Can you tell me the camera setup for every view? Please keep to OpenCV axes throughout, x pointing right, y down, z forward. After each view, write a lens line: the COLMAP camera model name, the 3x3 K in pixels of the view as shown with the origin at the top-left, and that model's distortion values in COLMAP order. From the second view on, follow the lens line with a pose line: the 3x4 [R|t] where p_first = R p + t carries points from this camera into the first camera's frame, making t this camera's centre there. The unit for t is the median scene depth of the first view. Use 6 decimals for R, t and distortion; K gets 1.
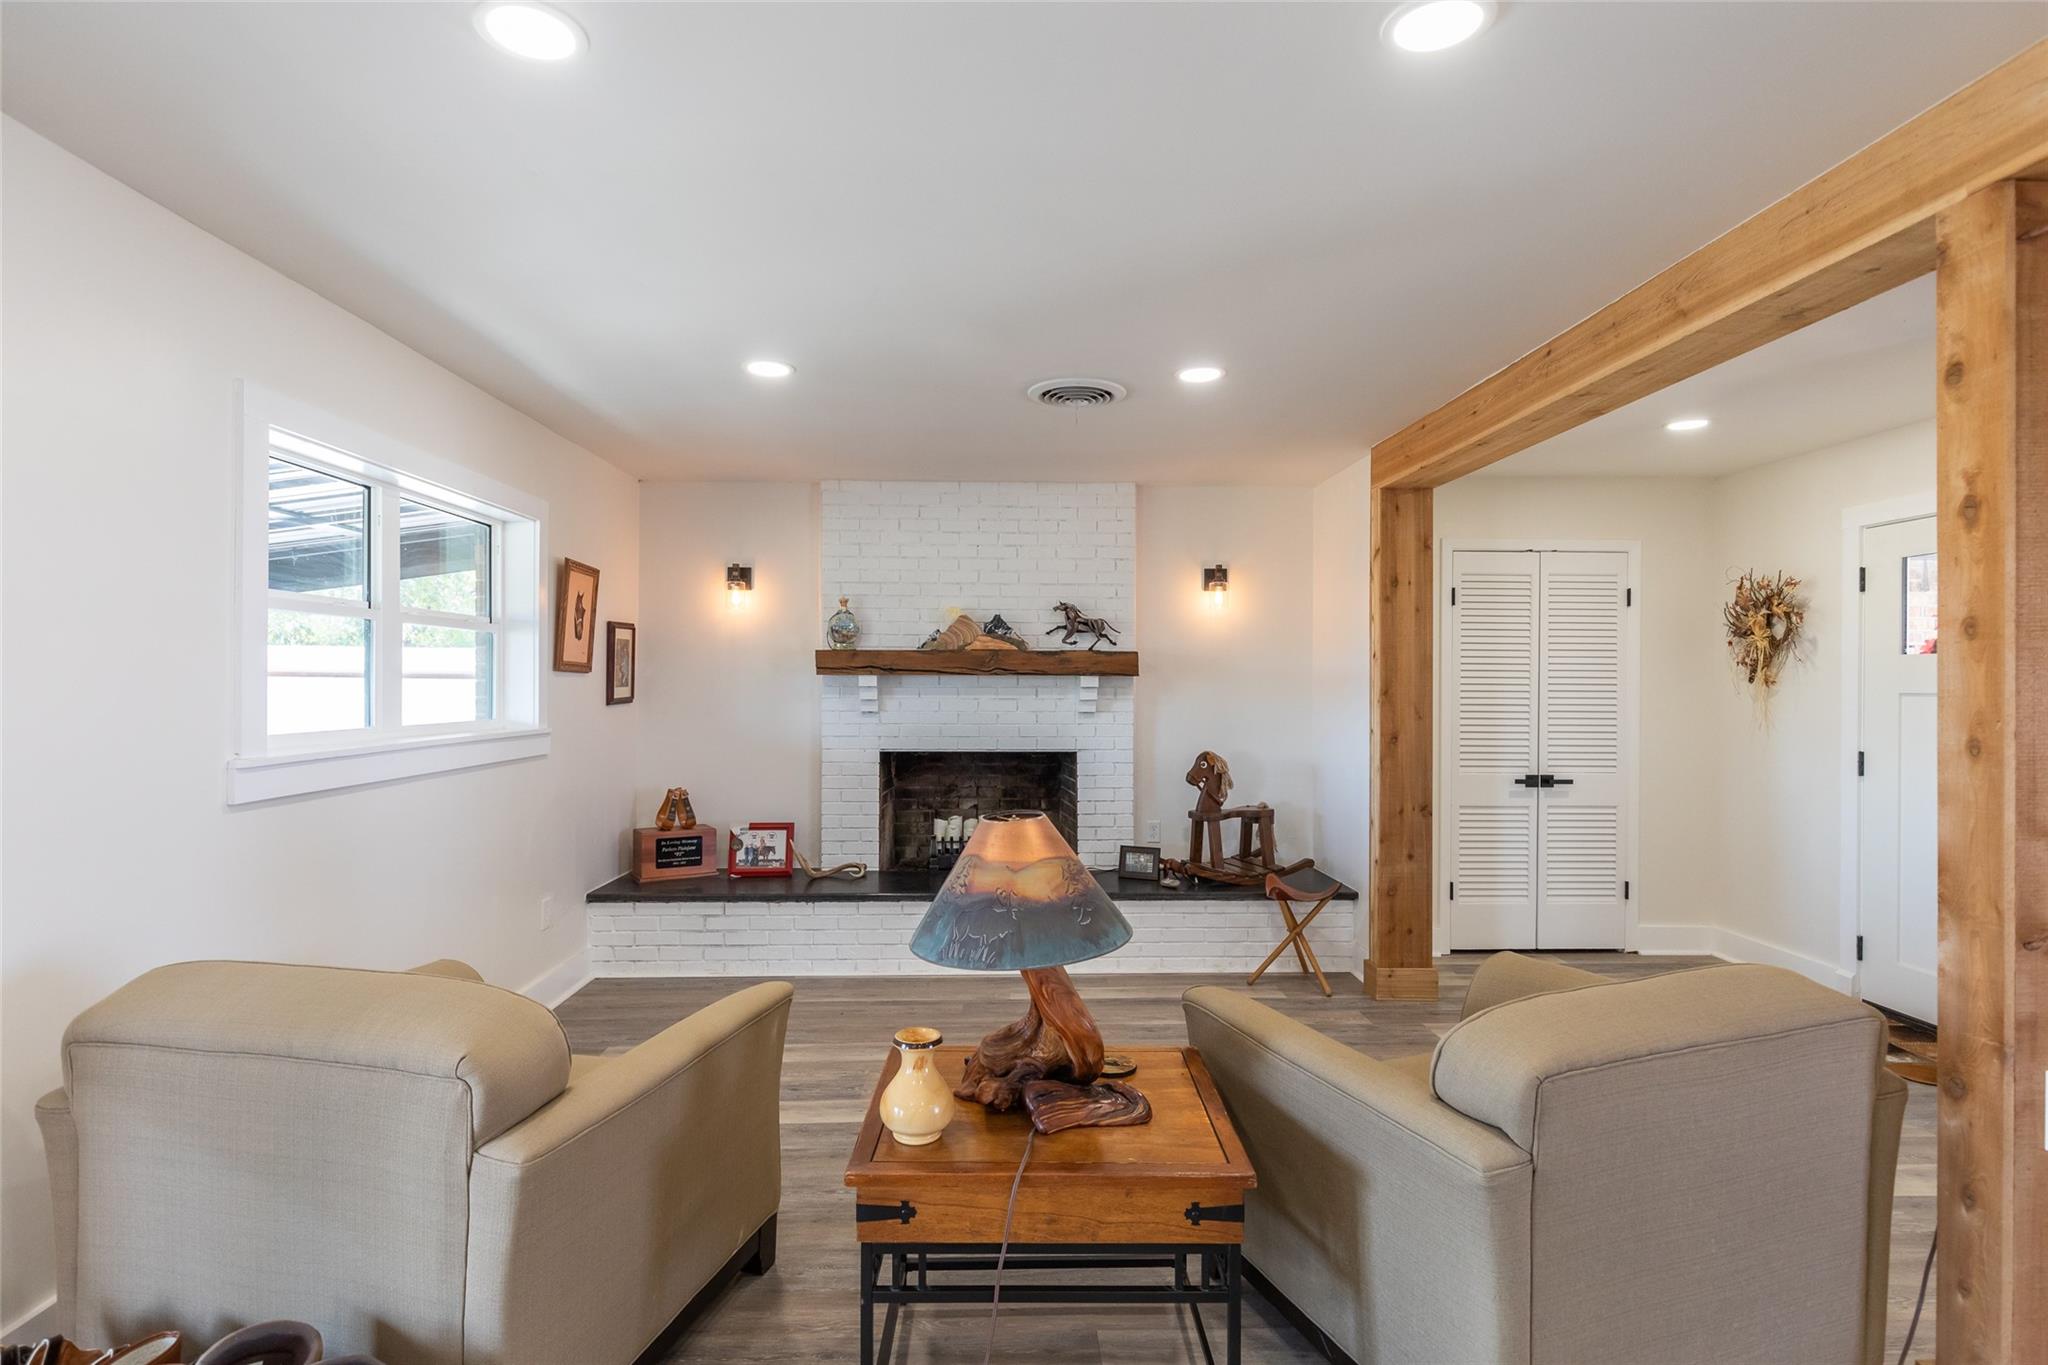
lens RADIAL K [[1037.8, 0, 1011.3], [0, 1037.8, 682.6], [0, 0, 1]] dist [0.007368, -0.000055]
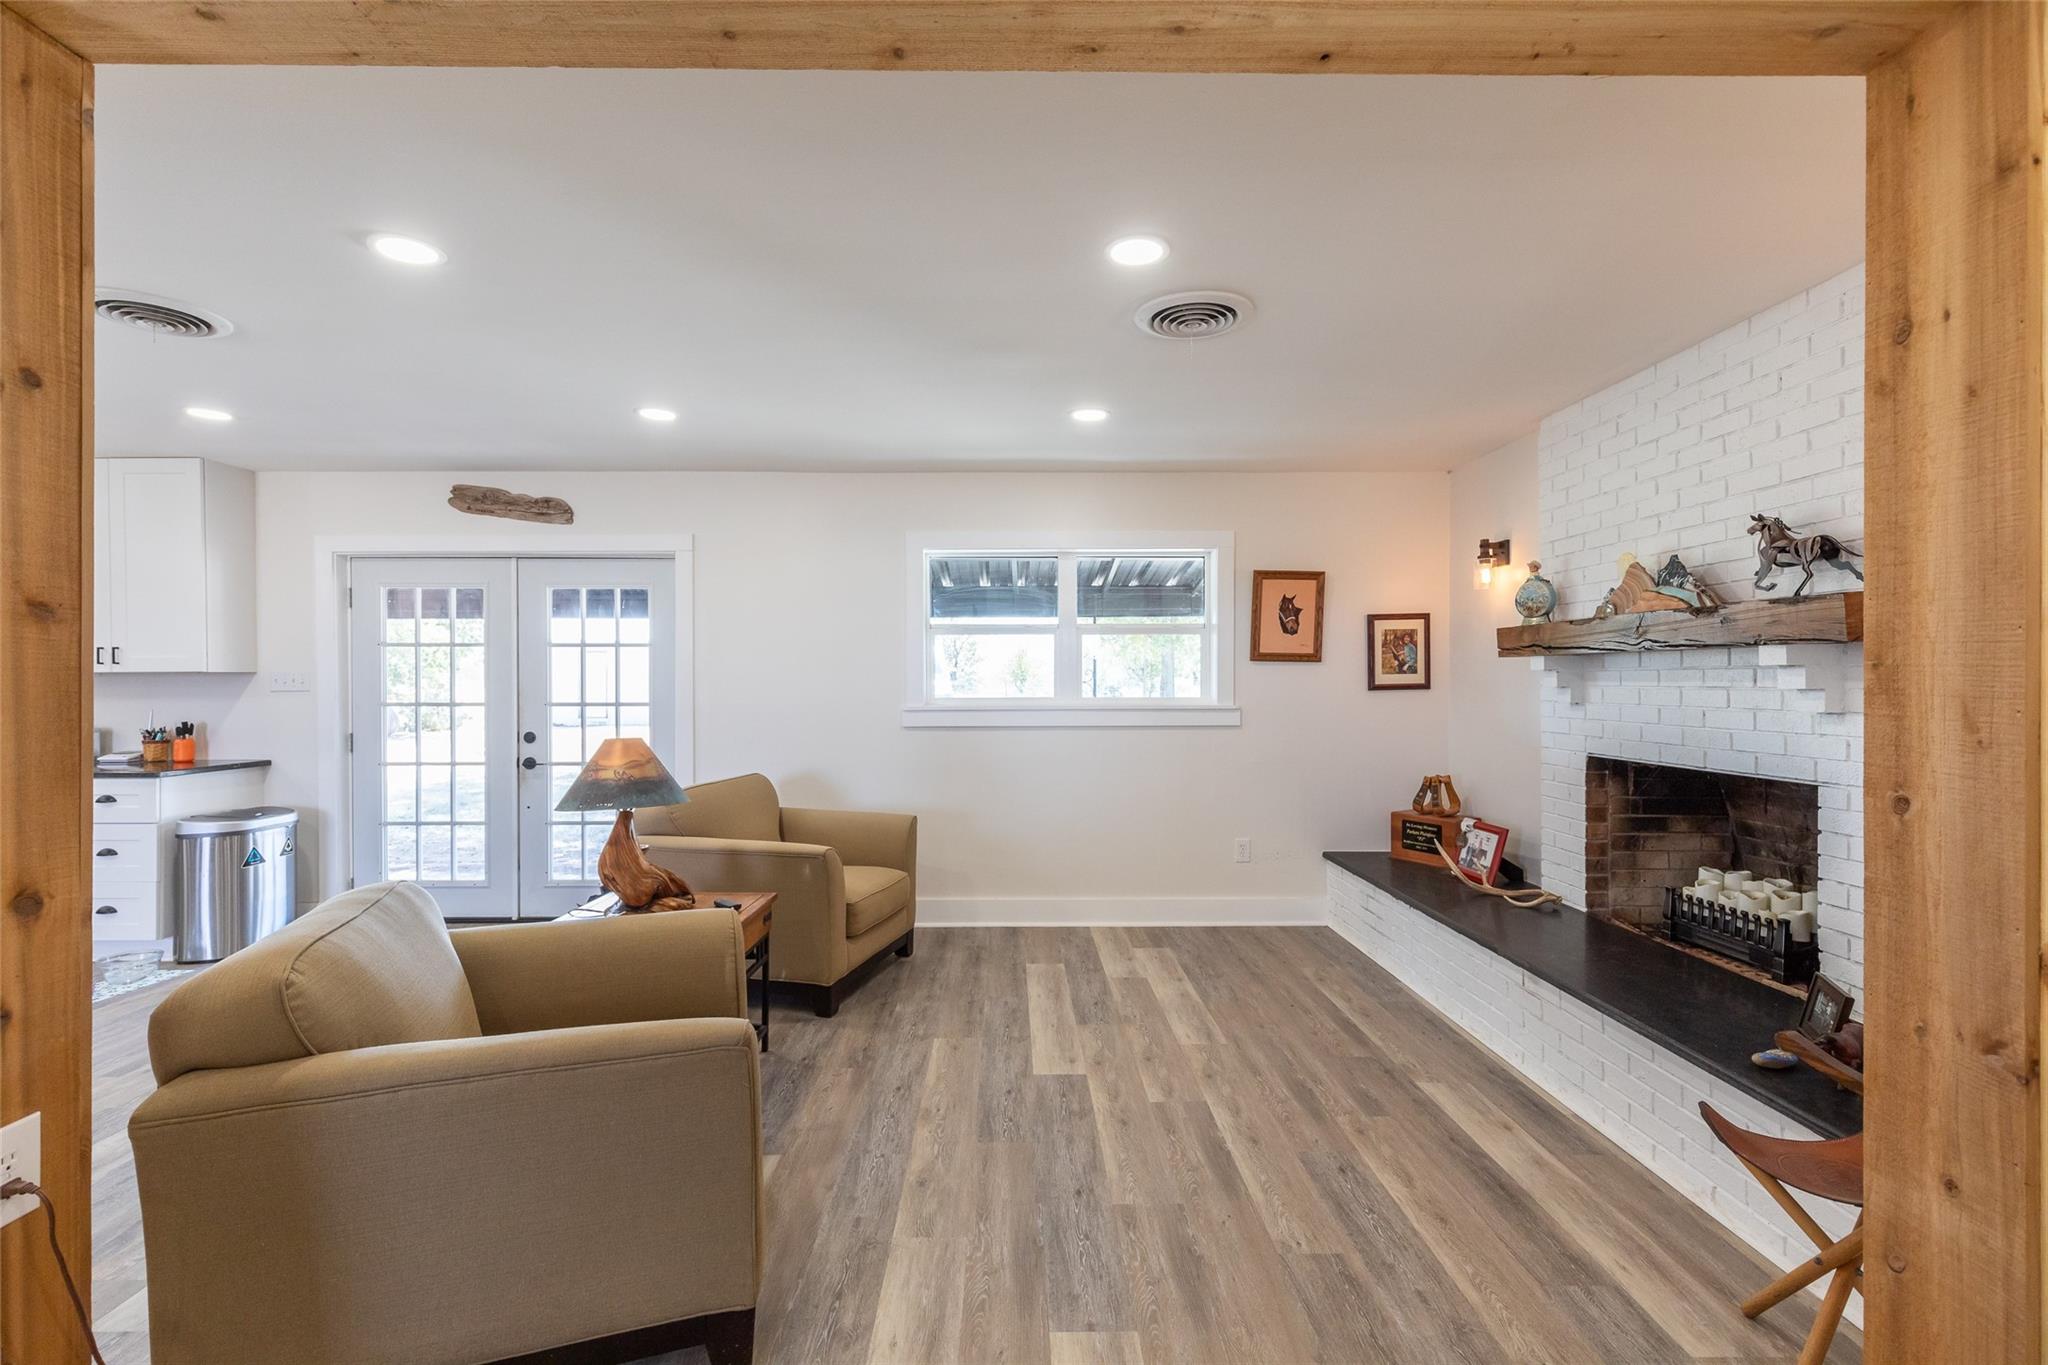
lens RADIAL K [[920.4, 0, 1029.3], [0, 920.4, 680.0], [0, 0, 1]] dist [0.008746, -0.001084]
pose [[-0.010920, -0.003759, -0.999933, 0.573305], [0.002263, 0.999990, -0.003784, 0.013139], [0.999938, -0.002305, -0.010912, 0.621480]]
